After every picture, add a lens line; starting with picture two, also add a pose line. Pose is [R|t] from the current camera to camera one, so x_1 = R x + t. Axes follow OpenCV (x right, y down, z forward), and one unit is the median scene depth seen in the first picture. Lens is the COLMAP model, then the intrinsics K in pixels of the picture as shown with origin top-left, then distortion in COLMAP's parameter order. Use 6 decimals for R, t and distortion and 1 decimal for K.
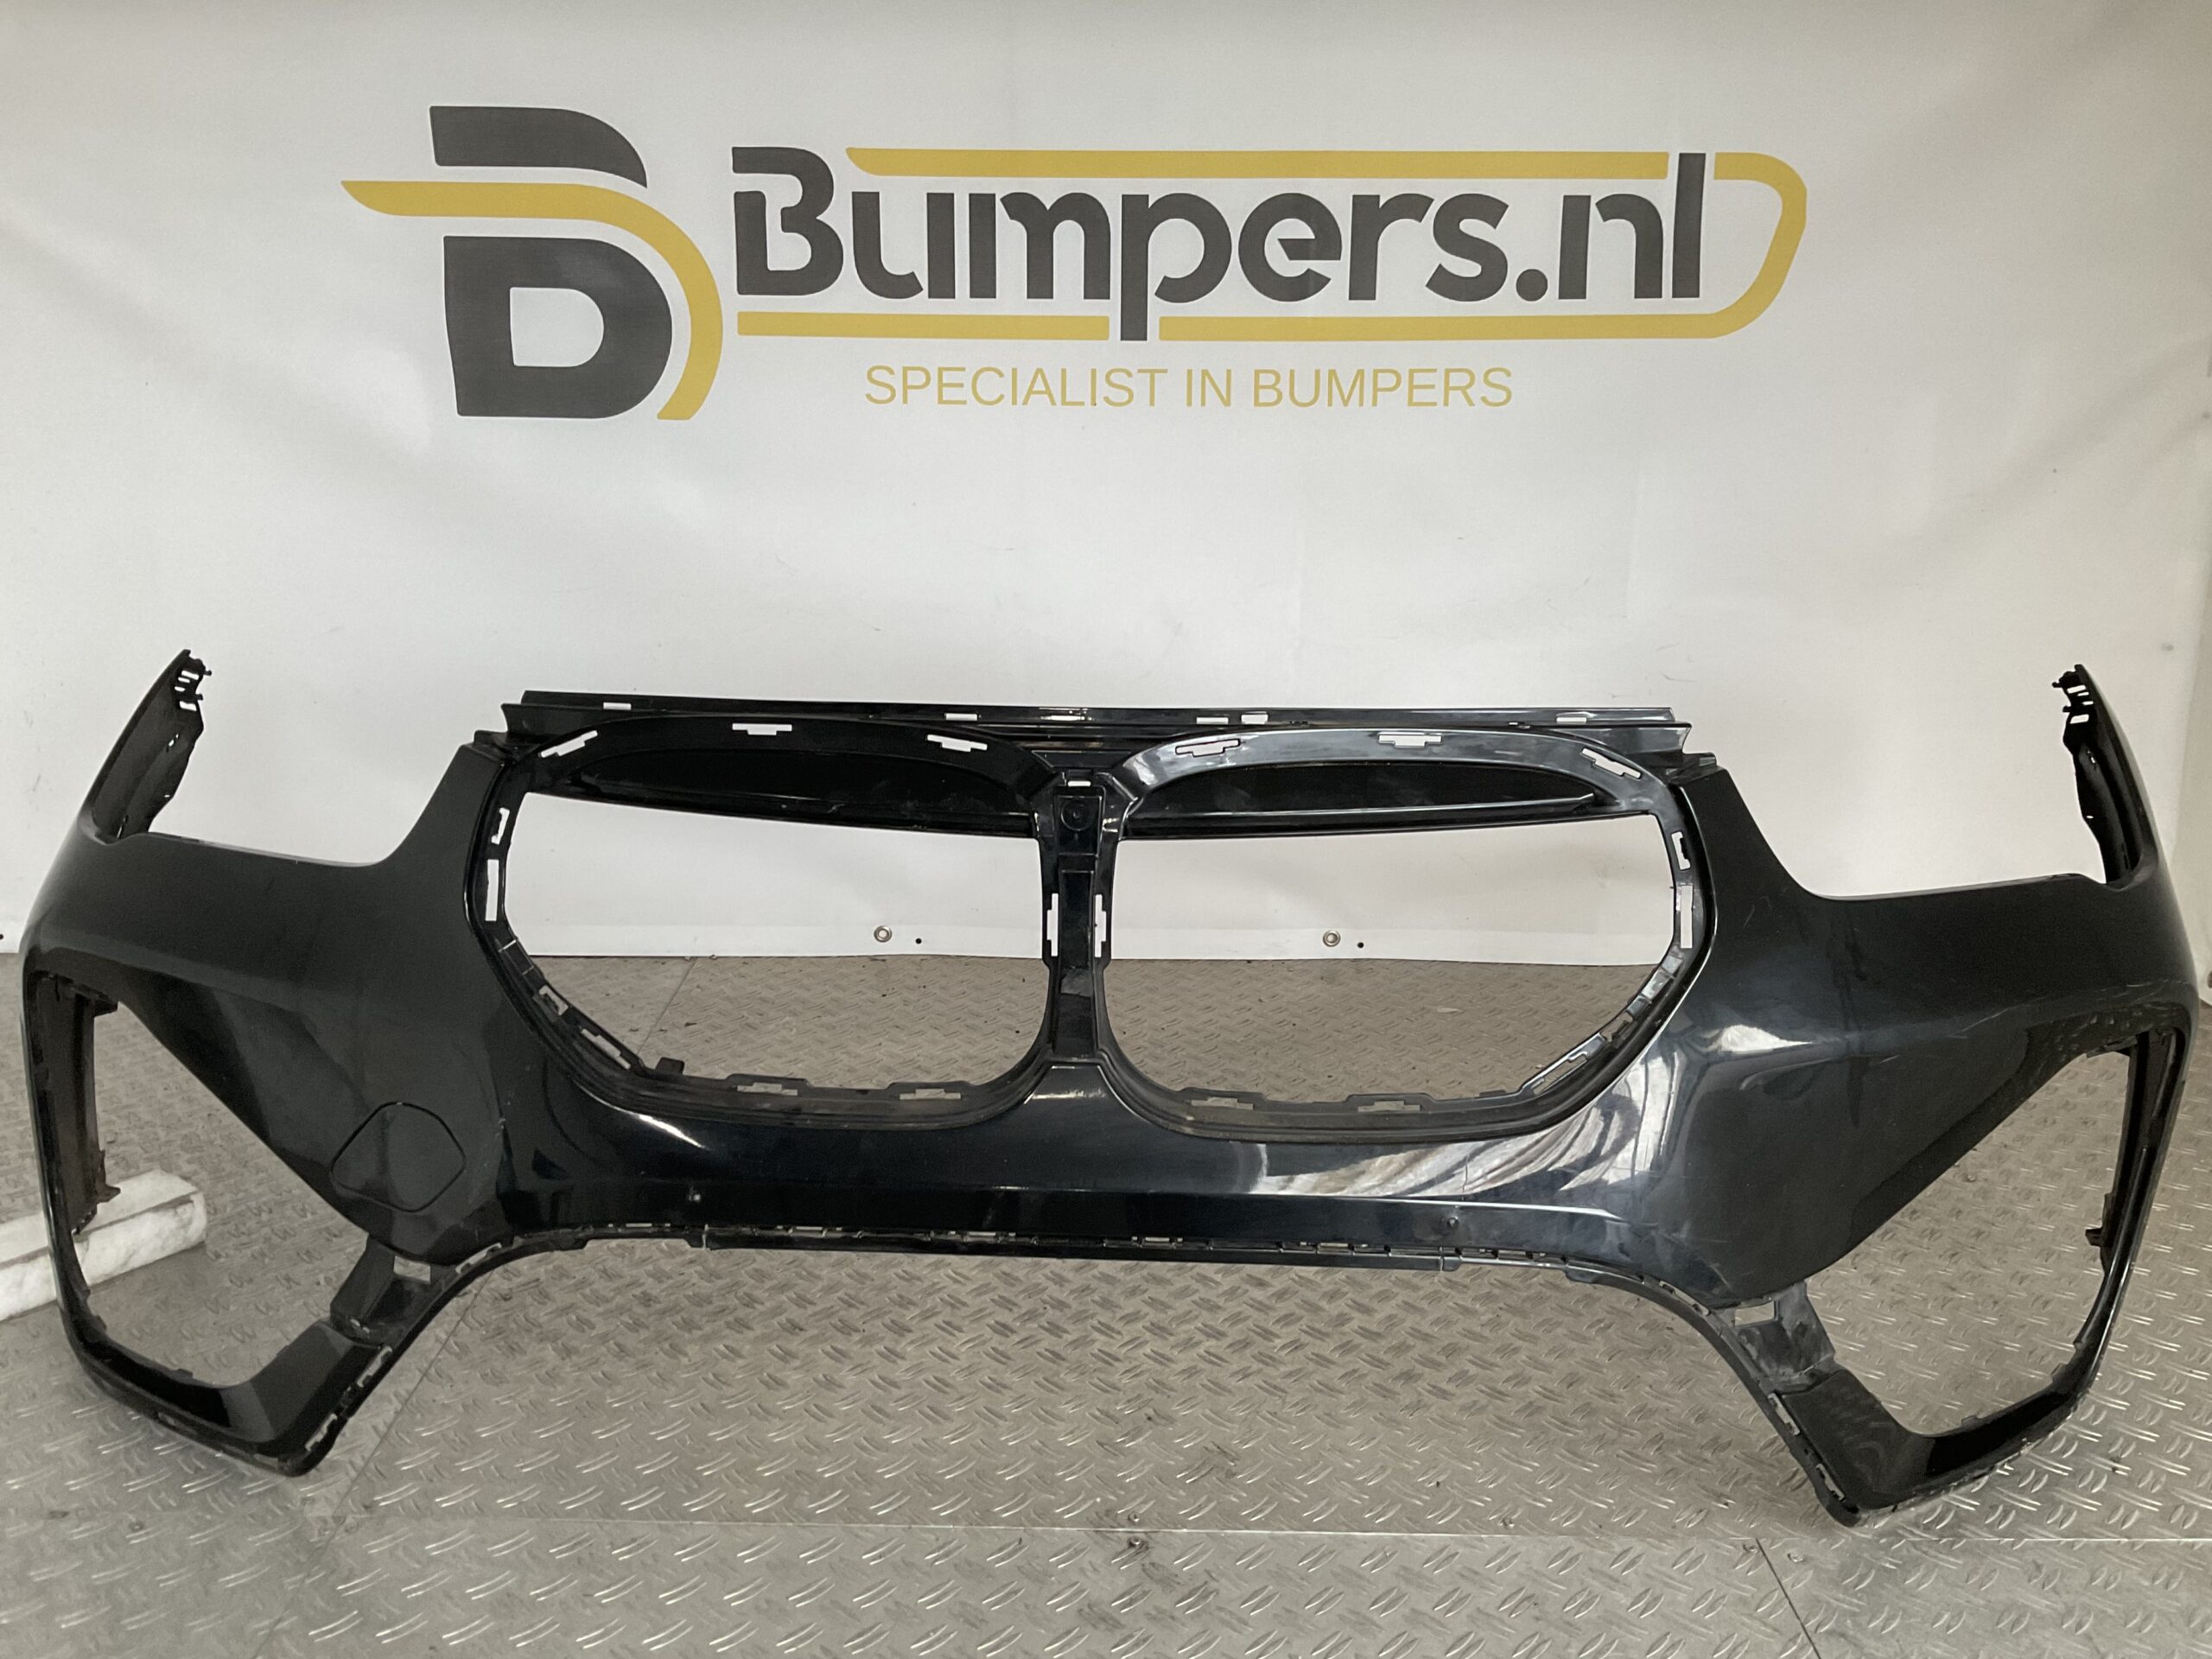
lens RADIAL K [[1887.7, 0, 1103.8], [0, 1887.7, 828.5], [0, 0, 1]] dist [0.089754, -0.182778]
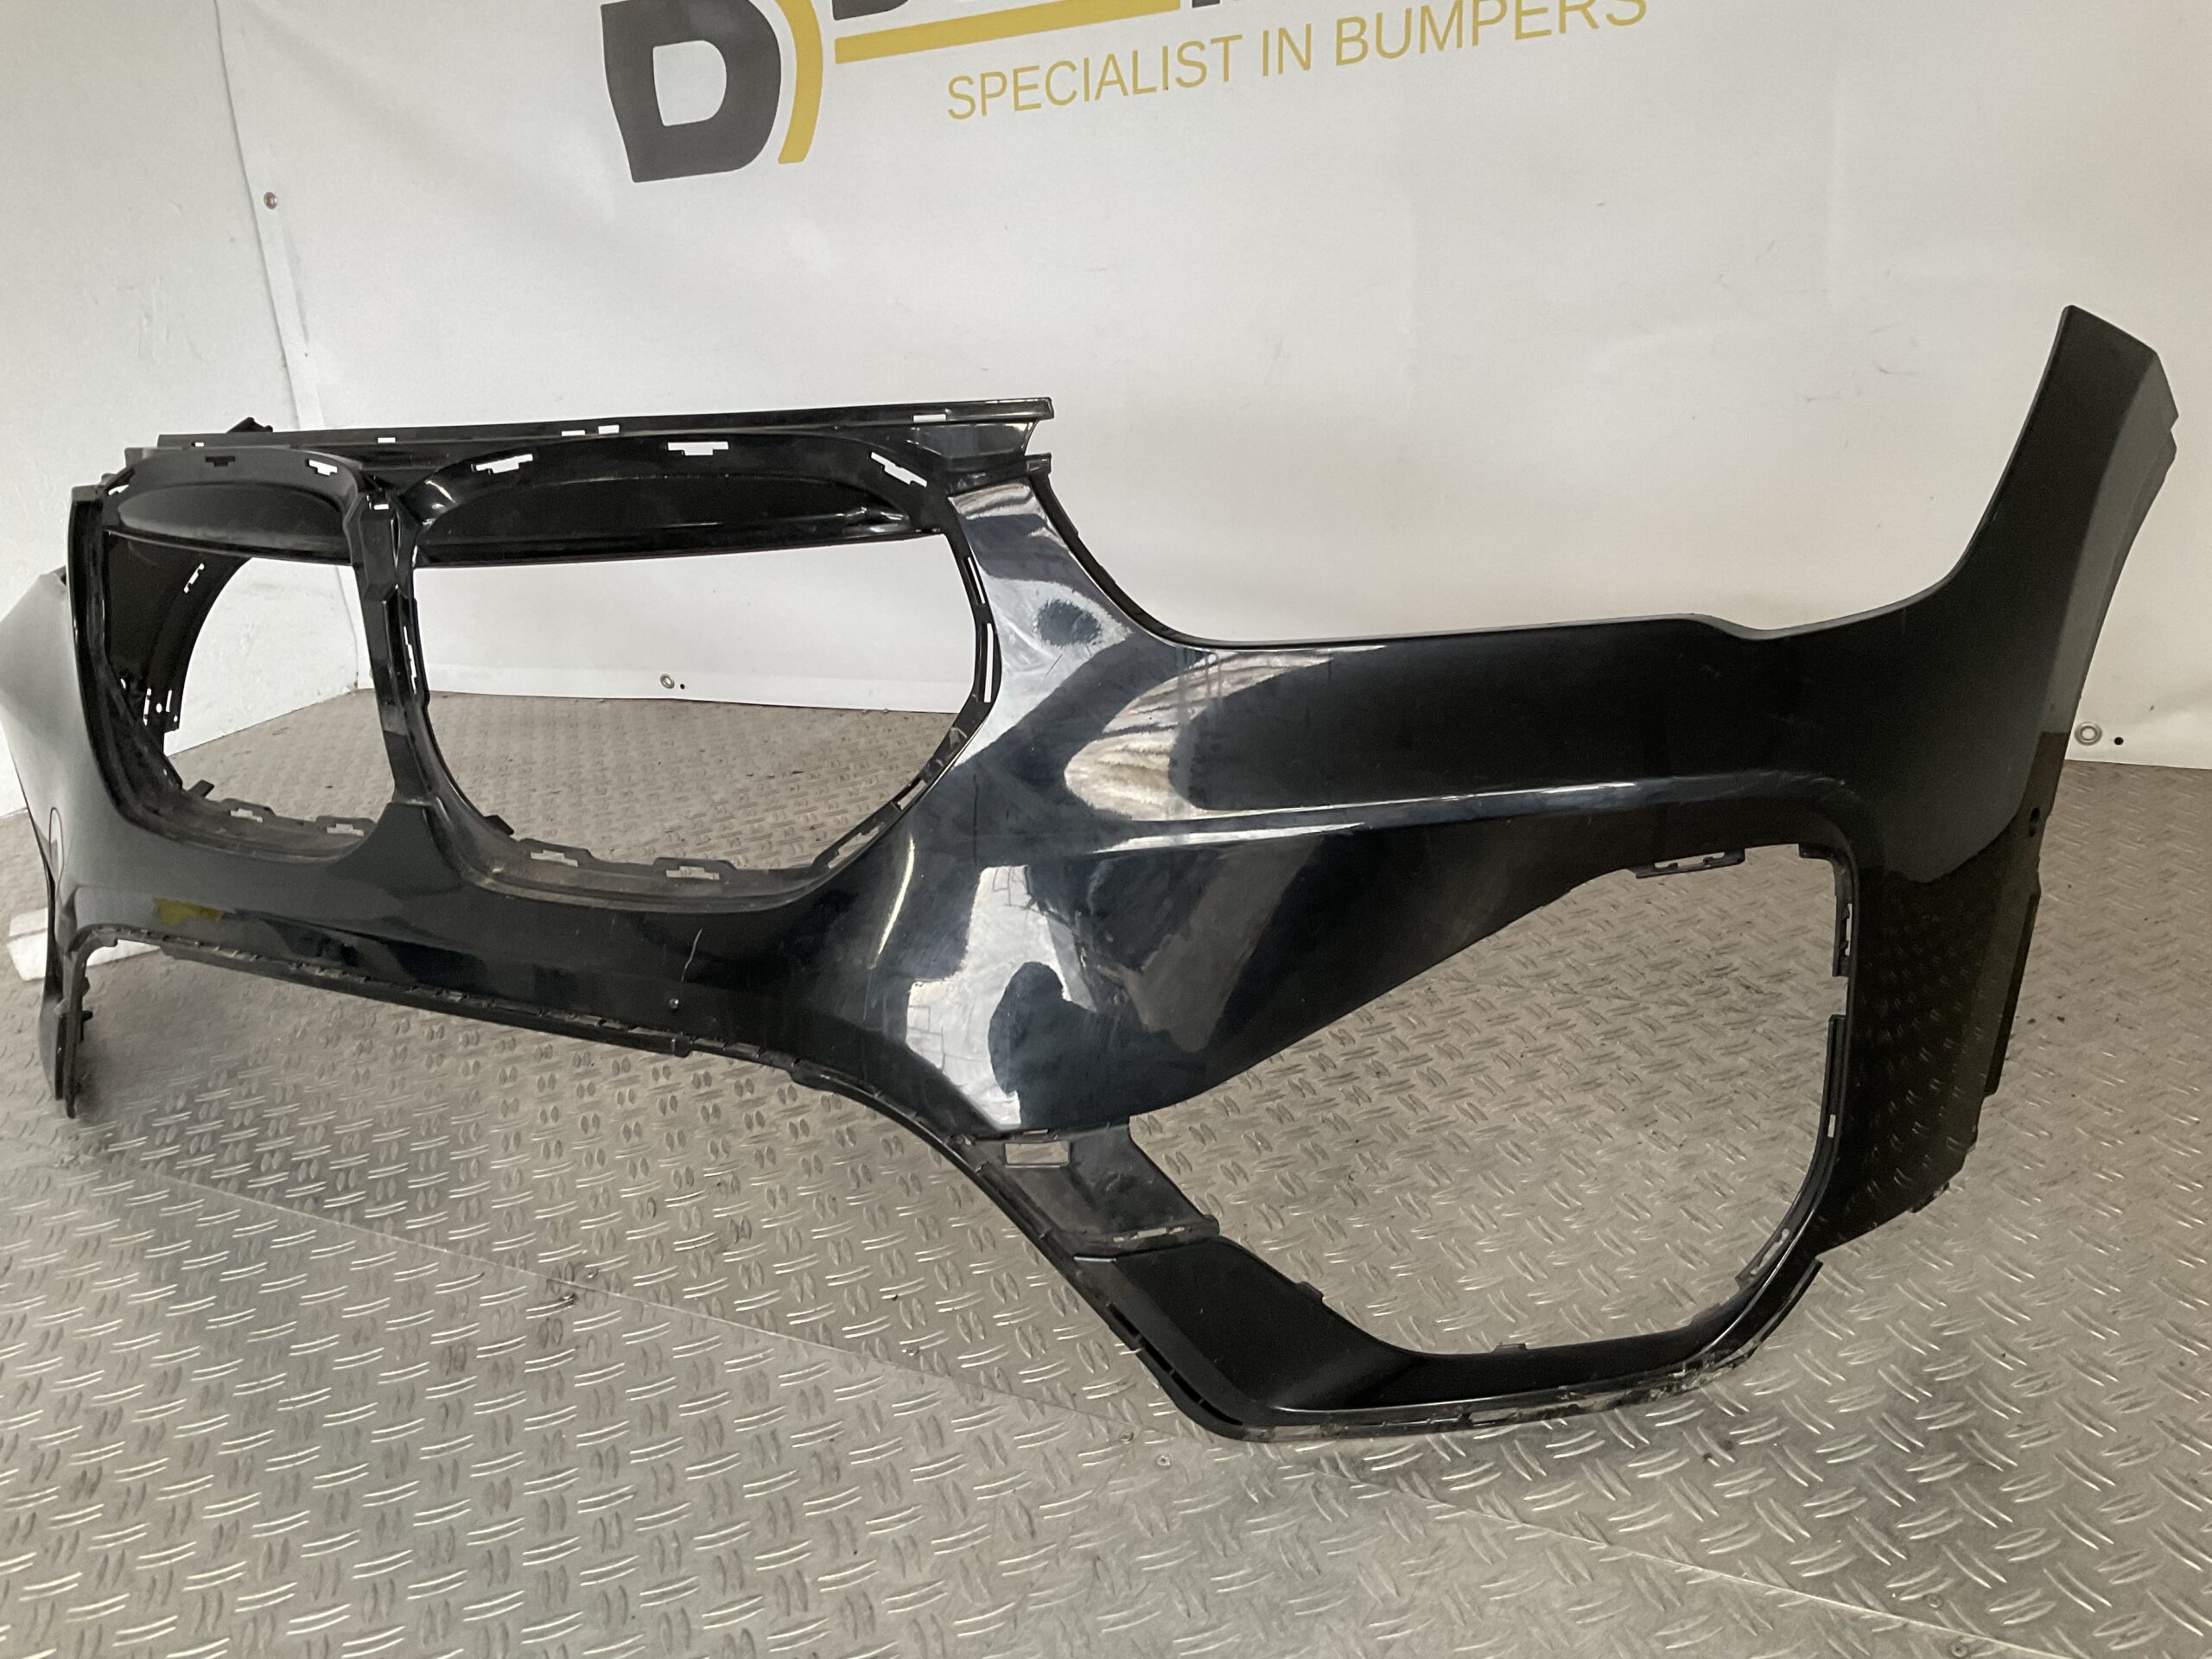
lens RADIAL K [[1887.7, 0, 1064.6], [0, 1887.7, 839.1], [0, 0, 1]] dist [0.089754, -0.182778]
pose [[0.871565, 0.060331, -0.486554, 0.404567], [-0.000155, 0.992434, 0.122780, 0.012591], [0.490280, -0.106935, 0.864980, 0.177404]]
